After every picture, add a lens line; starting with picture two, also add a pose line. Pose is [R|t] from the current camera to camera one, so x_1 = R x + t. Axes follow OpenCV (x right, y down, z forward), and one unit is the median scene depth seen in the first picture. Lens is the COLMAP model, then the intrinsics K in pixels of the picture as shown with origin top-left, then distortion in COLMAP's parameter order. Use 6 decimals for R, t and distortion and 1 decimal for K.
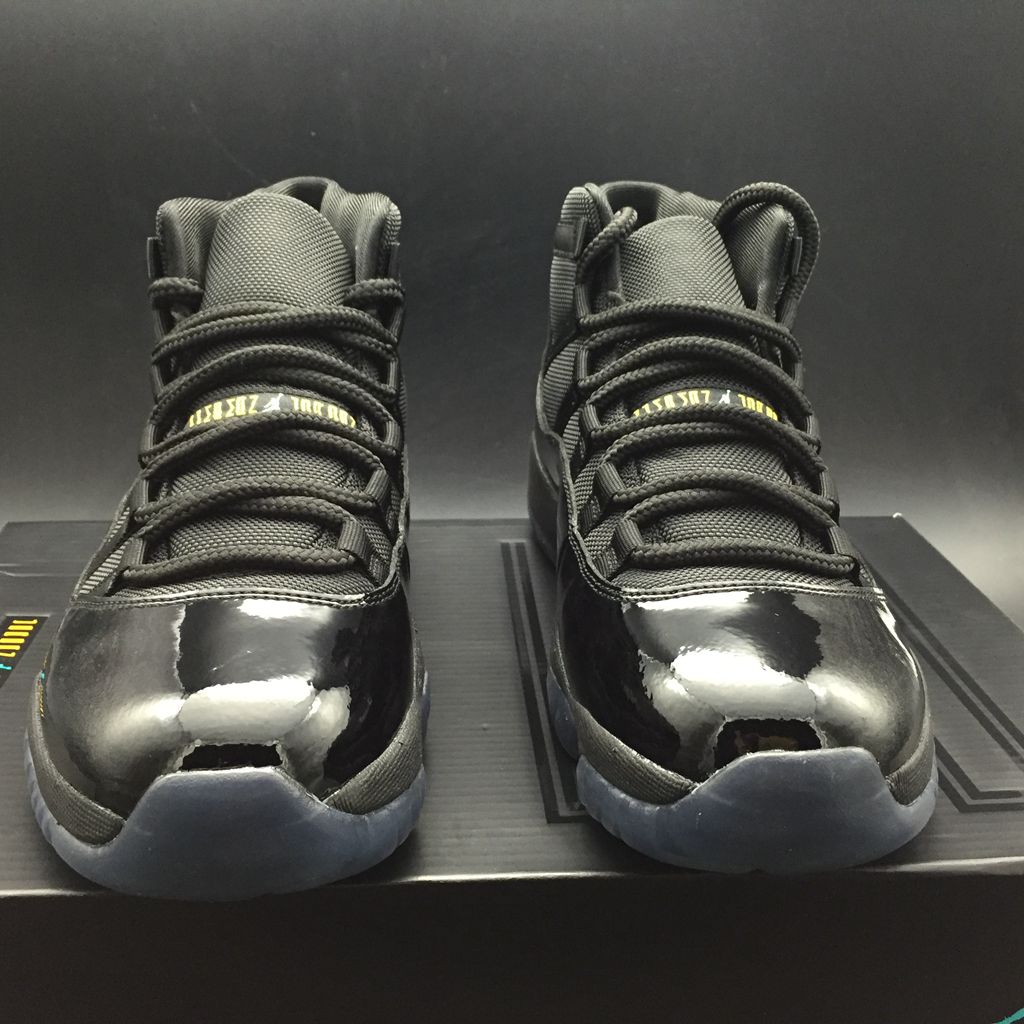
lens RADIAL K [[1224.6, 0, 512.0], [0, 1224.6, 512.0], [0, 0, 1]] dist [0.083024, -0.012301]
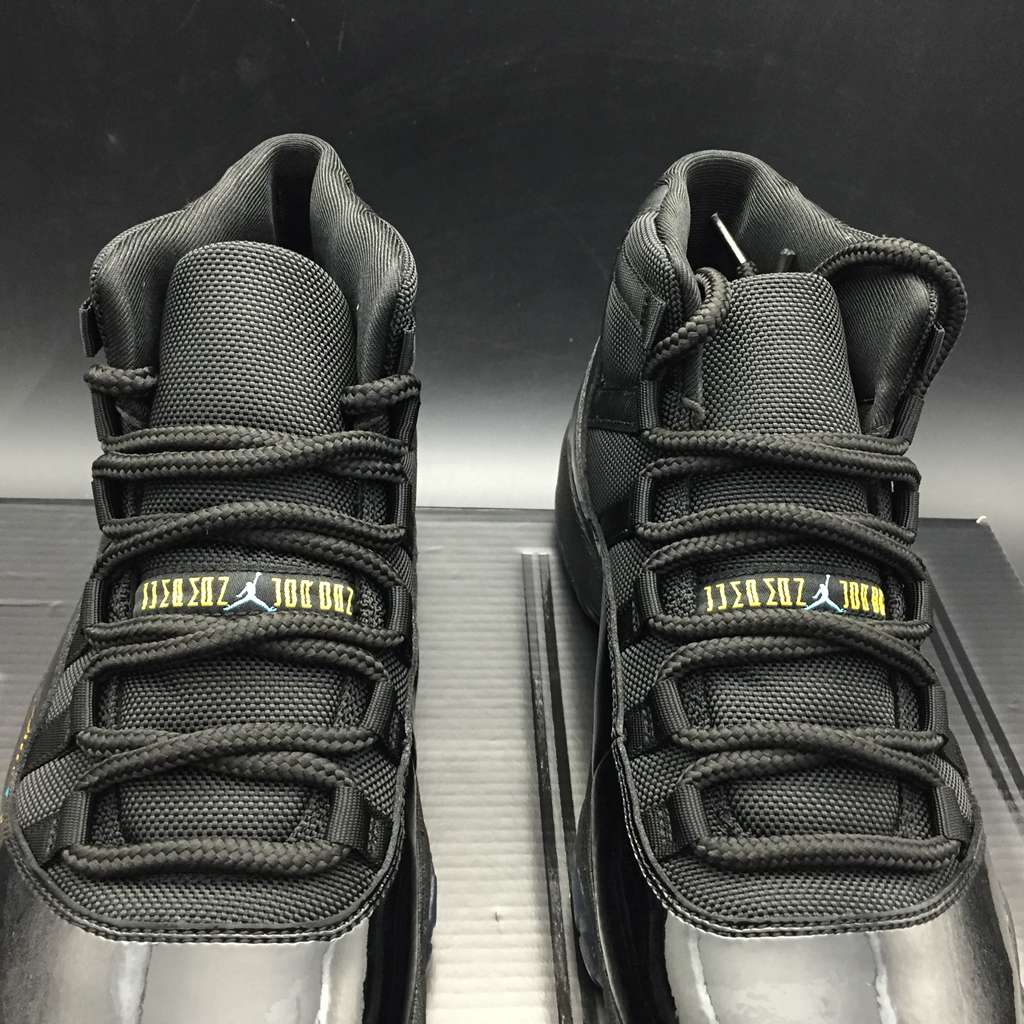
lens RADIAL K [[1224.6, 0, 512.0], [0, 1224.6, 512.0], [0, 0, 1]] dist [0.083024, -0.012301]
pose [[0.998583, 0.051648, 0.012847, -0.038125], [-0.053031, 0.945166, 0.322256, -0.380914], [0.004501, -0.322481, 0.946565, 0.266197]]
